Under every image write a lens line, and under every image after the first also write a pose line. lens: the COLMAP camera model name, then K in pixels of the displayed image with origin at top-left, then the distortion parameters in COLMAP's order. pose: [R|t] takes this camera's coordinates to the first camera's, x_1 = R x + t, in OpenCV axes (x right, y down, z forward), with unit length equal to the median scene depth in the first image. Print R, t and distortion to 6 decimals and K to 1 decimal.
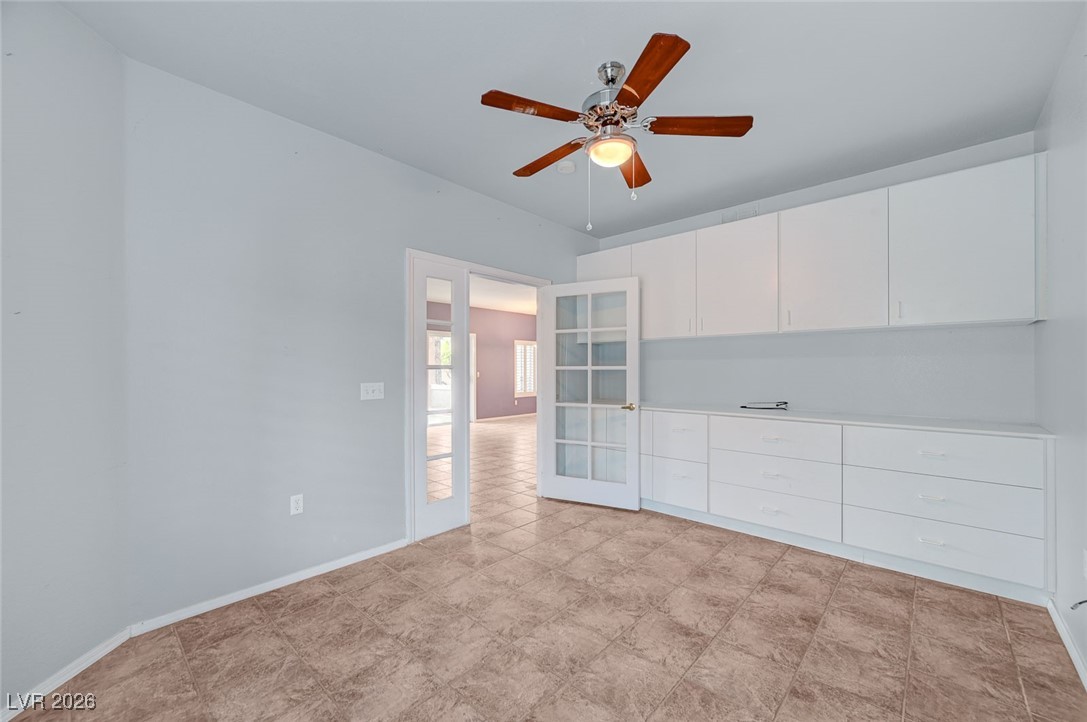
lens RADIAL K [[435.8, 0, 545.7], [0, 435.8, 367.6], [0, 0, 1]] dist [0.001205, 0.000217]
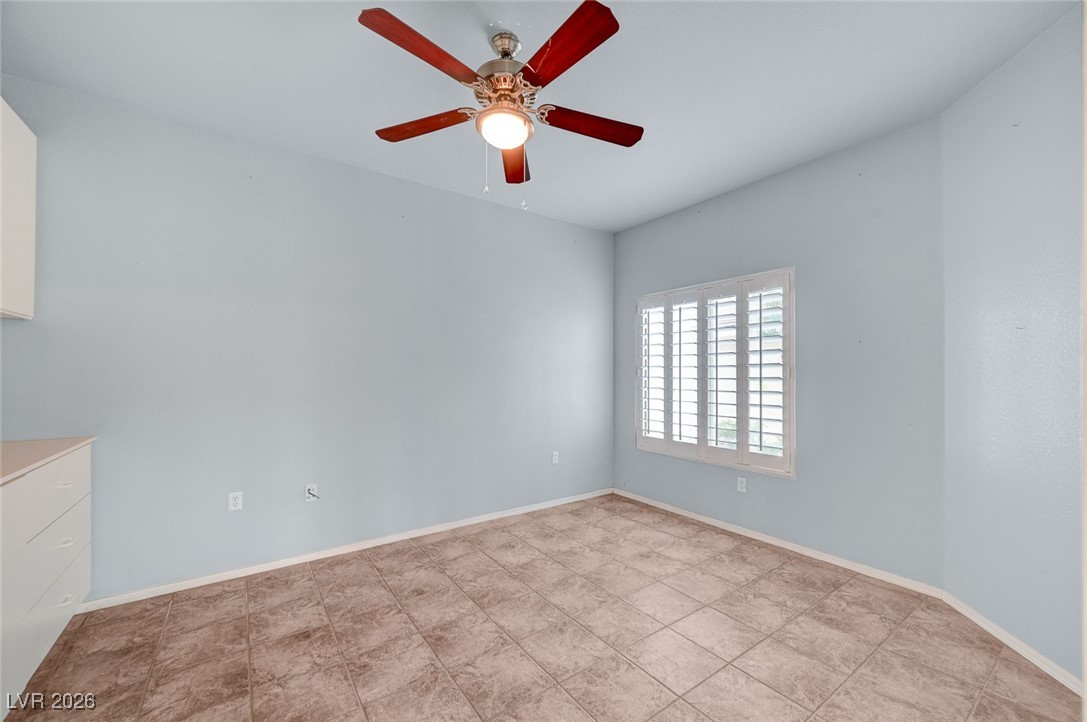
lens RADIAL K [[435.8, 0, 545.7], [0, 435.8, 367.6], [0, 0, 1]] dist [0.001205, 0.000217]
pose [[-0.978518, 0.003856, 0.206124, -0.123189], [0.000989, 0.999901, -0.014011, 0.002750], [-0.206158, -0.013506, -0.978426, 1.946536]]
